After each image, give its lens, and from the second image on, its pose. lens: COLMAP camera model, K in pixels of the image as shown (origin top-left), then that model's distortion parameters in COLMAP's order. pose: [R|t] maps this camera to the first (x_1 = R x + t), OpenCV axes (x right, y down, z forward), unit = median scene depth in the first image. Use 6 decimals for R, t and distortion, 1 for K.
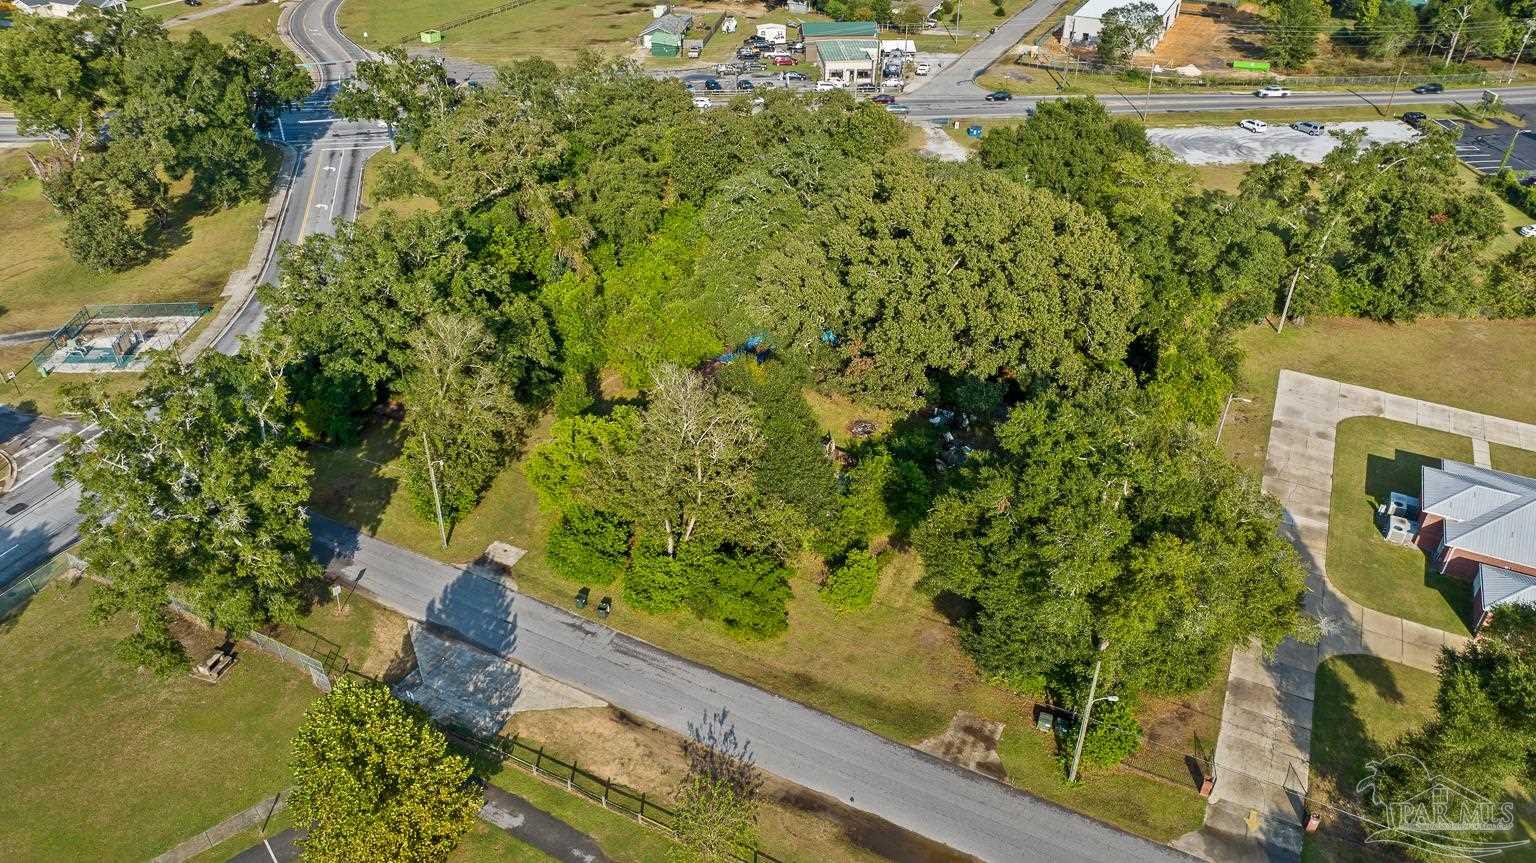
lens RADIAL K [[1081.7, 0, 768.0], [0, 1081.7, 431.5], [0, 0, 1]] dist [-0.023314, 0.010532]
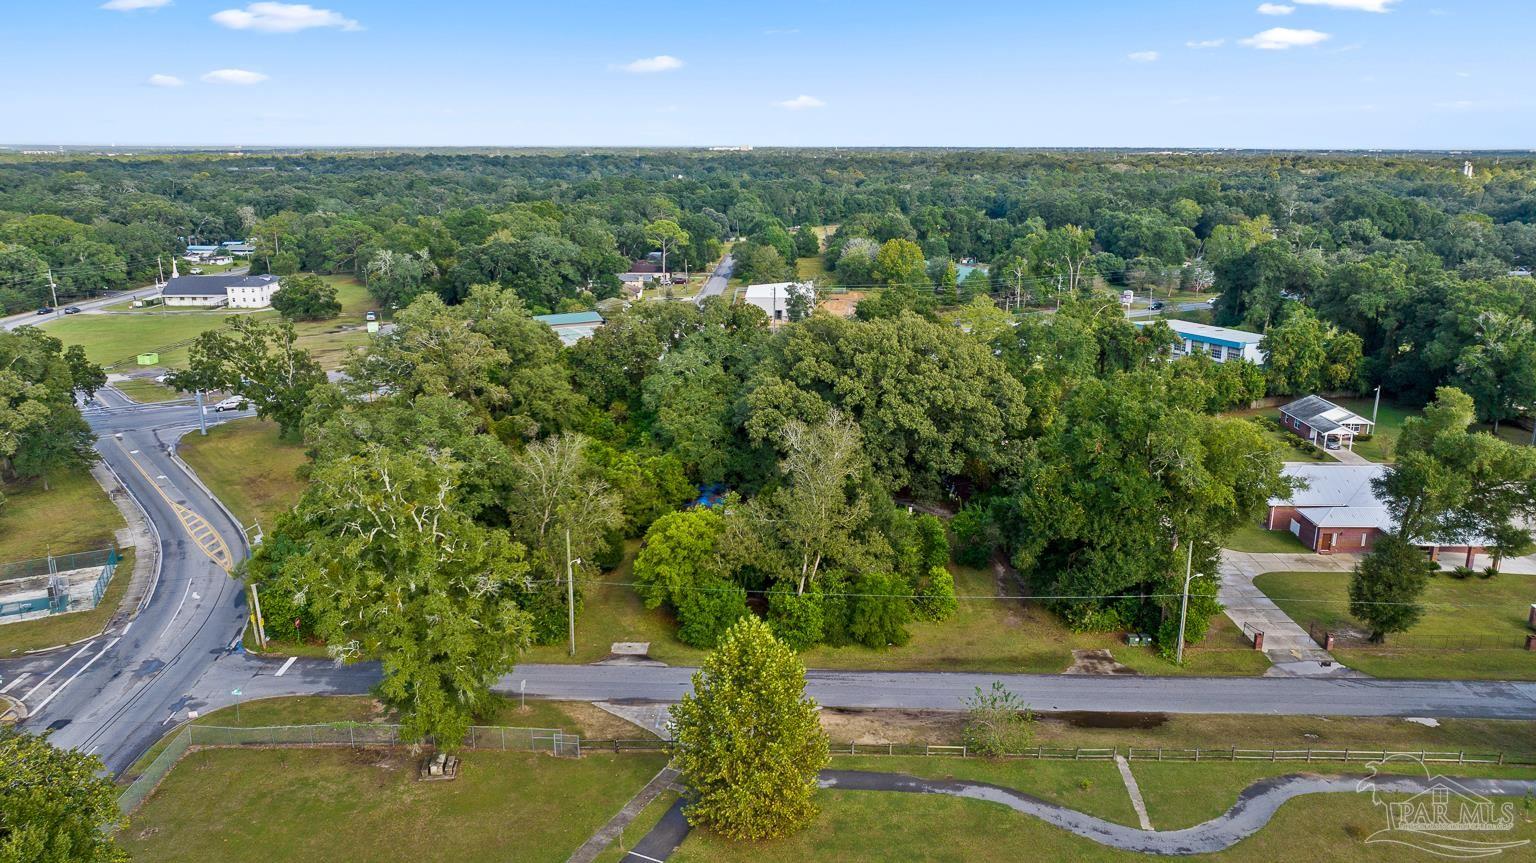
lens RADIAL K [[1081.7, 0, 768.0], [0, 1081.7, 431.5], [0, 0, 1]] dist [-0.023314, 0.010532]
pose [[0.903916, -0.109916, 0.413345, -0.610369], [0.239121, 0.931143, -0.275309, 0.271751], [-0.354622, 0.347695, 0.867958, -0.053785]]
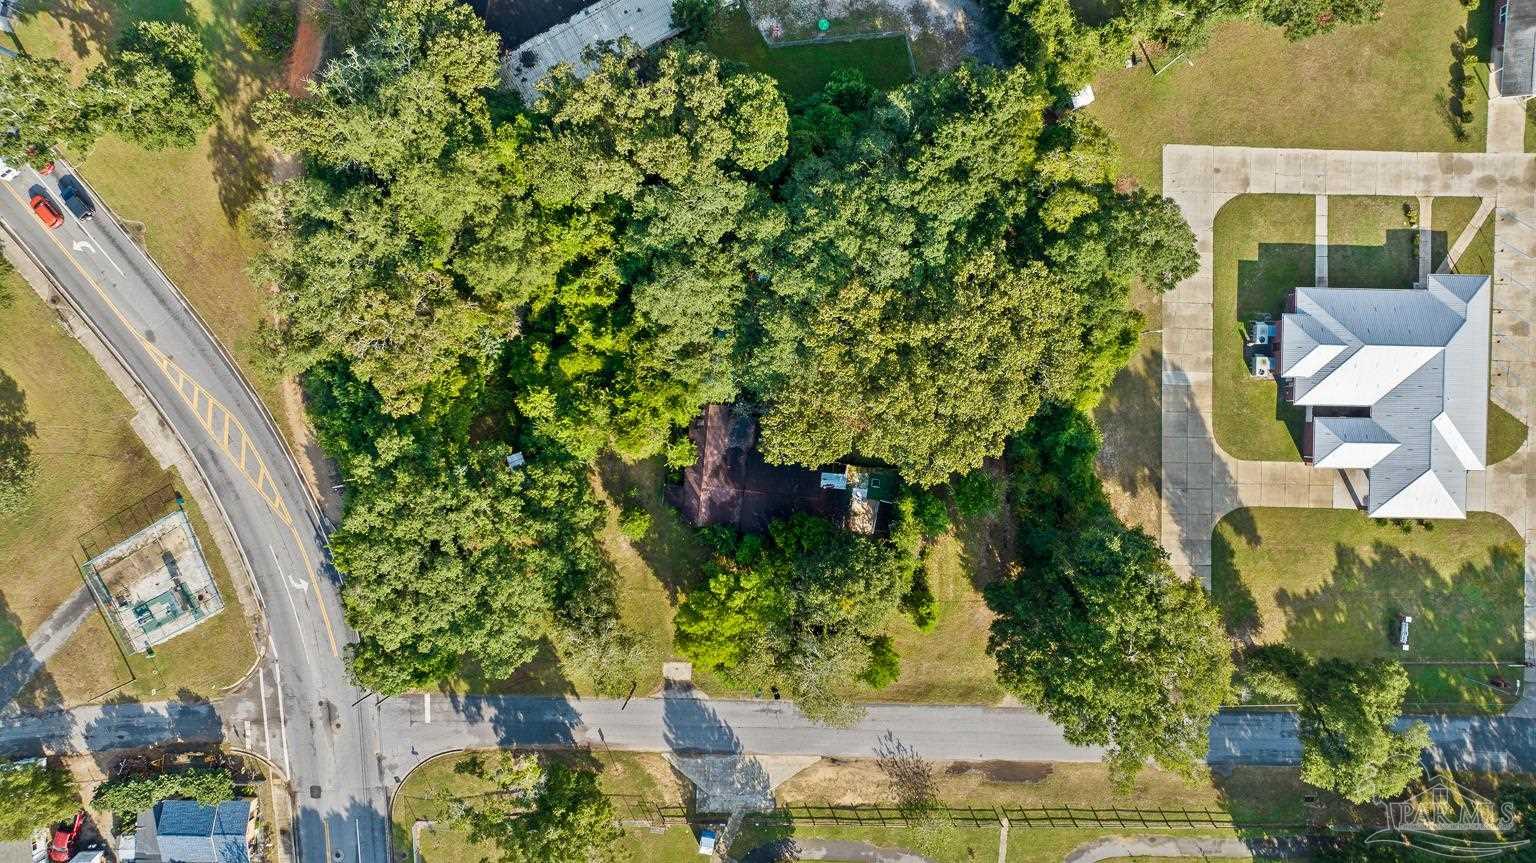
lens RADIAL K [[1081.7, 0, 768.0], [0, 1081.7, 431.5], [0, 0, 1]] dist [-0.023314, 0.010532]
pose [[0.902040, -0.431639, 0.003338, -0.013229], [0.235803, 0.499228, 0.833767, -1.321044], [-0.361553, -0.751305, 0.552106, 0.480283]]
